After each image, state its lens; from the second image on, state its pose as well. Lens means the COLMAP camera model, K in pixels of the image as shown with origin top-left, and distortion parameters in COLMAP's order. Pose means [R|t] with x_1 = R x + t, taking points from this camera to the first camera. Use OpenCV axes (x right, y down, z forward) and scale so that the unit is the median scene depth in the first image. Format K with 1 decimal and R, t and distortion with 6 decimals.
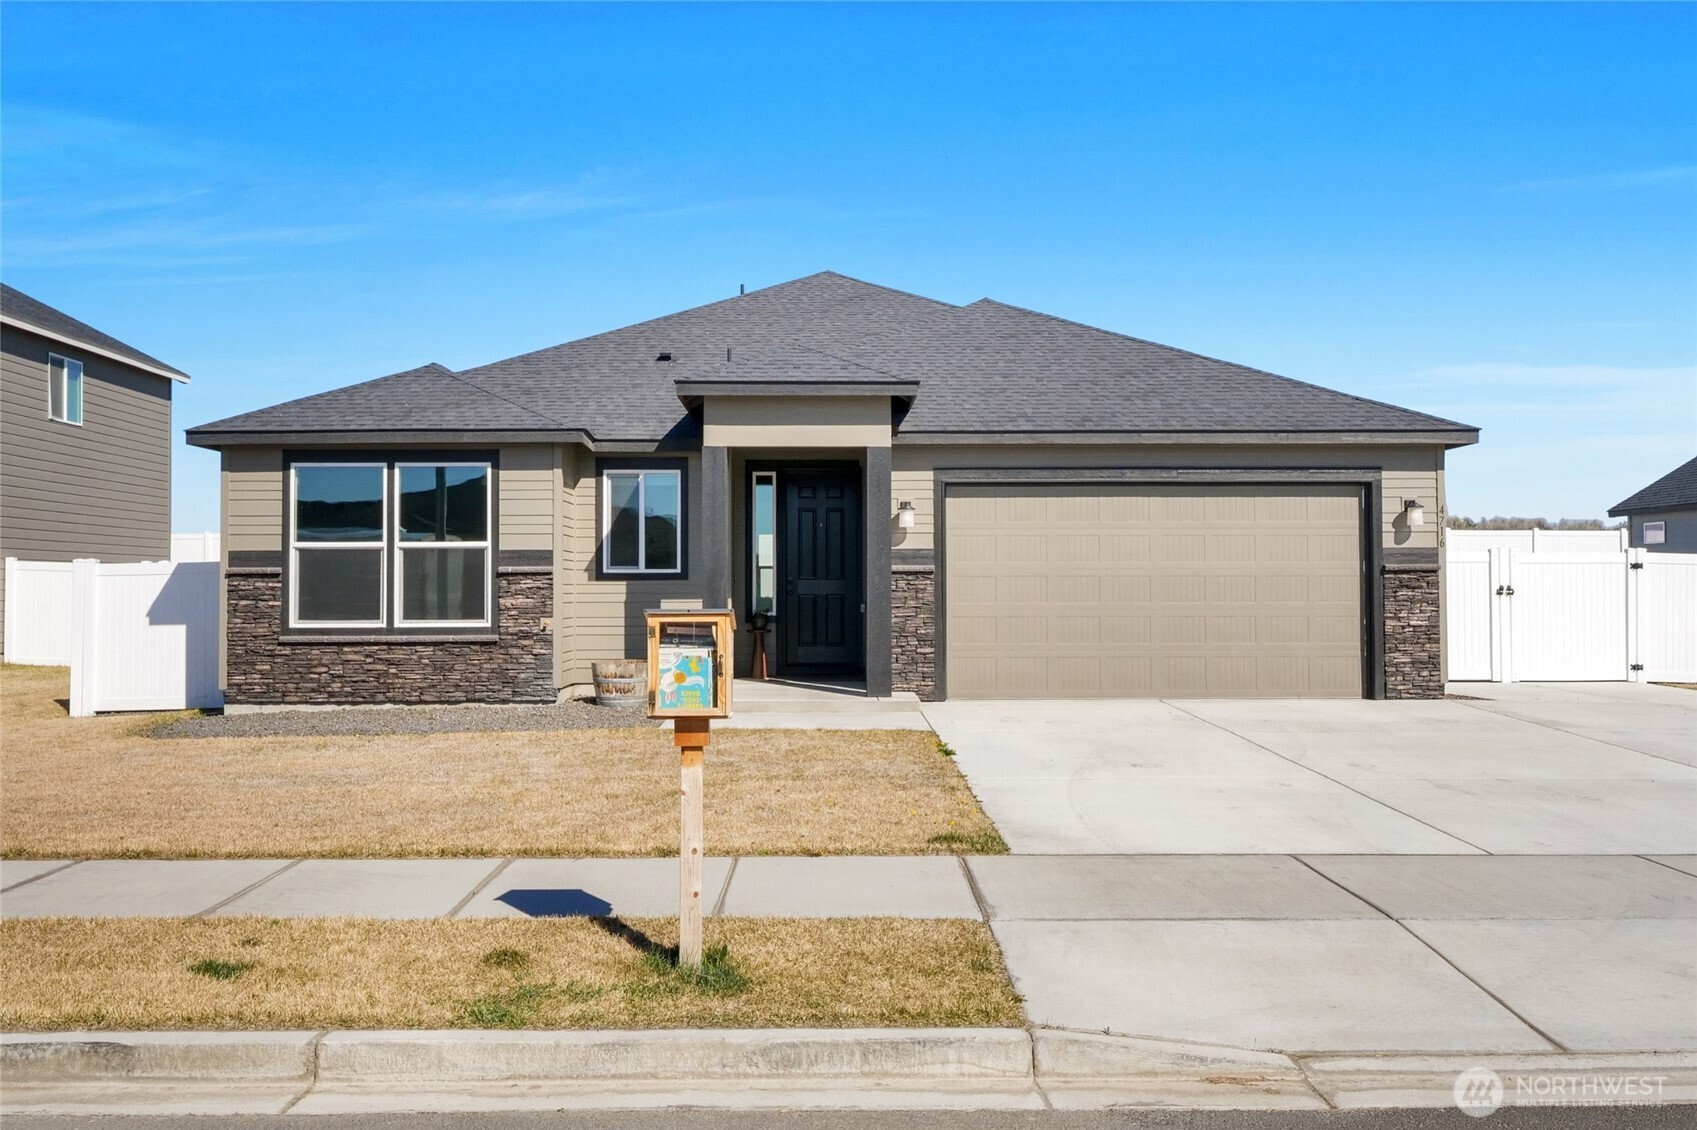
lens RADIAL K [[1421.5, 0, 847.5], [0, 1421.5, 559.6], [0, 0, 1]] dist [0.013153, -0.007048]
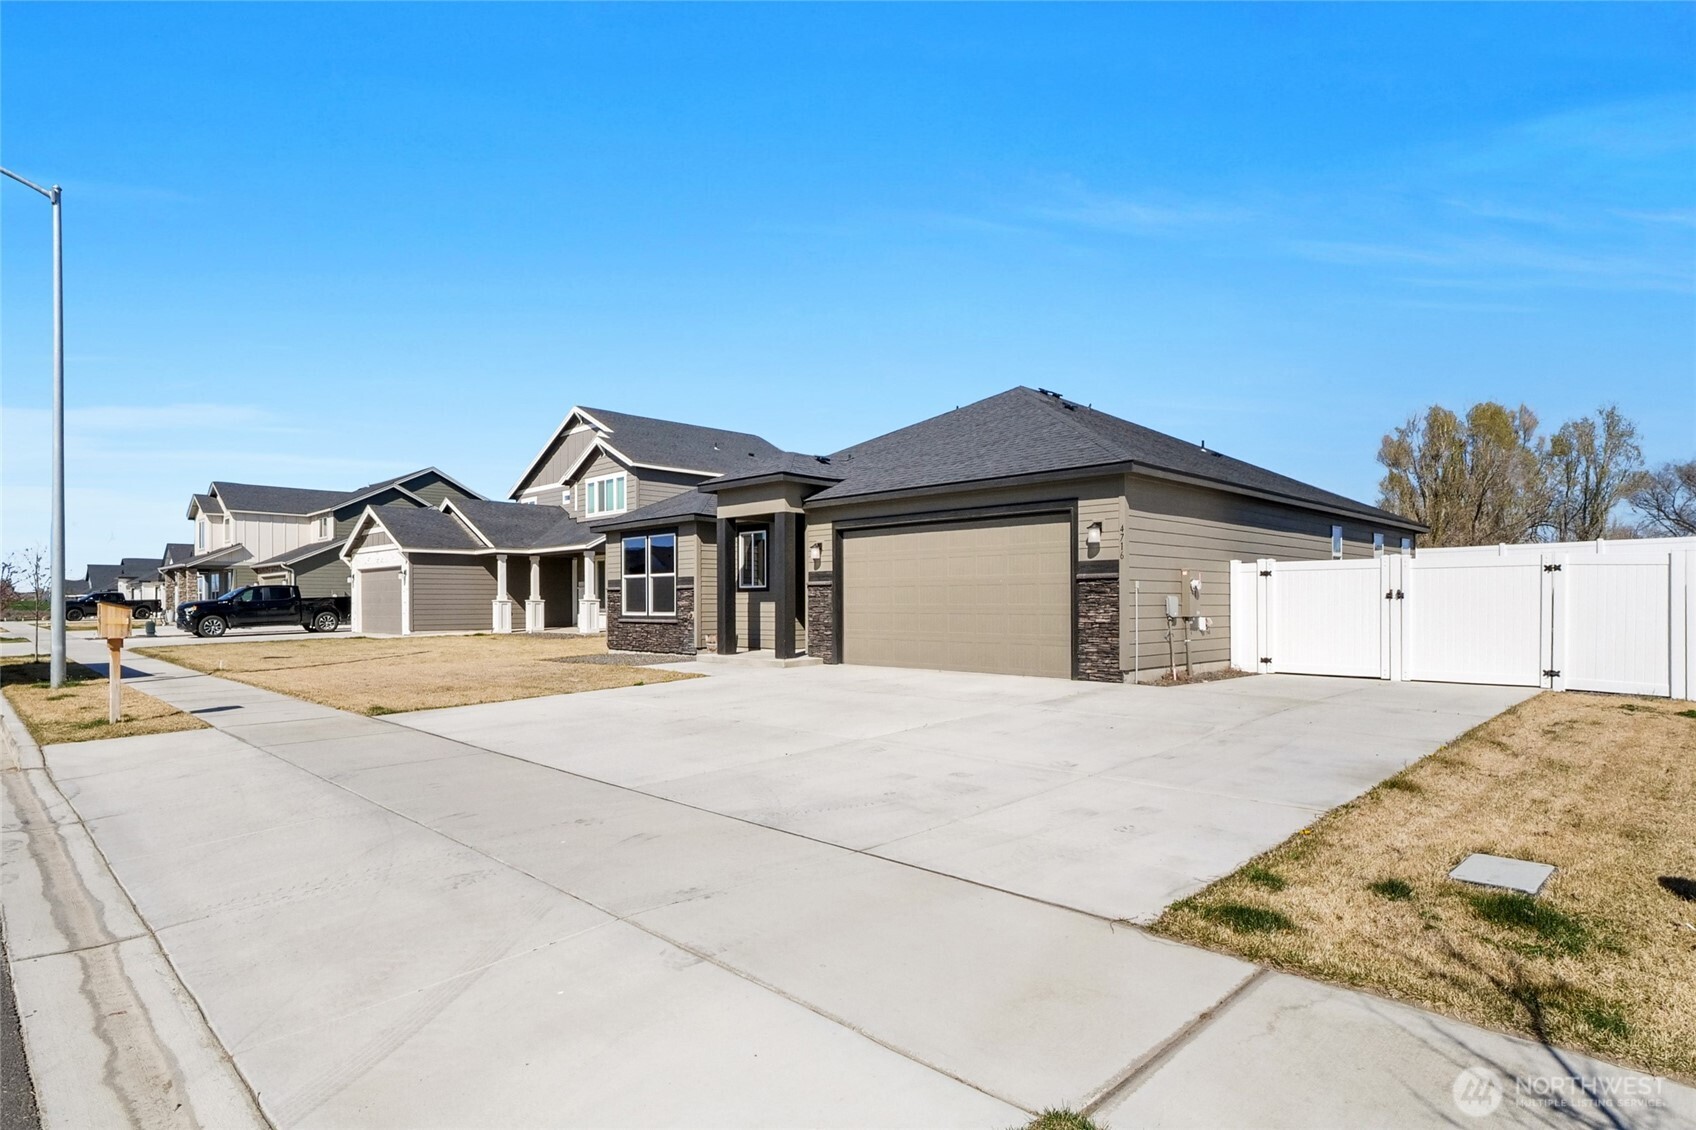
lens RADIAL K [[895.3, 0, 856.0], [0, 895.3, 607.2], [0, 0, 1]] dist [0.007288, 0.000487]
pose [[0.703067, 0.004036, -0.711113, 0.816081], [0.016632, 0.999617, 0.022118, 0.011880], [0.710930, -0.027378, 0.702730, 0.297622]]
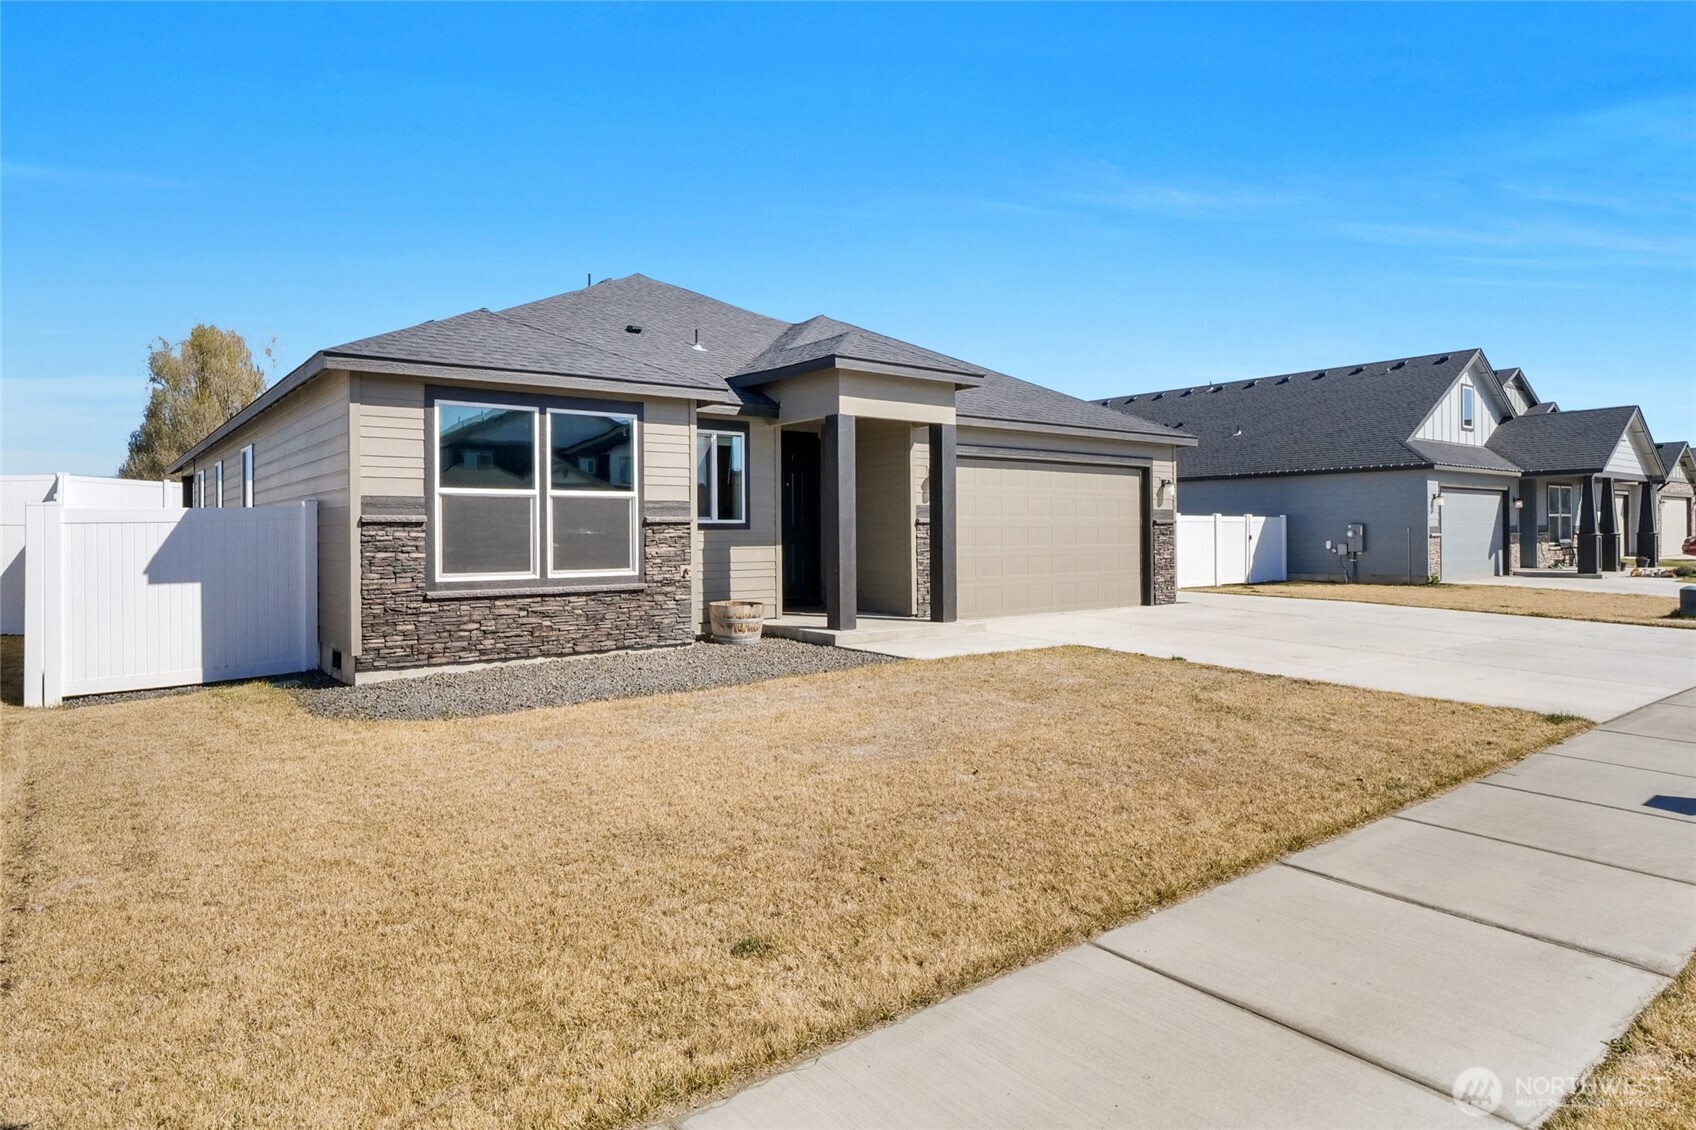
lens RADIAL K [[969.8, 0, 838.6], [0, 969.8, 533.3], [0, 0, 1]] dist [-0.000103, 0.001274]
pose [[0.801051, -0.001800, 0.598593, -0.552097], [-0.008550, 0.999859, 0.014449, 0.005803], [-0.598535, -0.016692, 0.800923, 0.352503]]
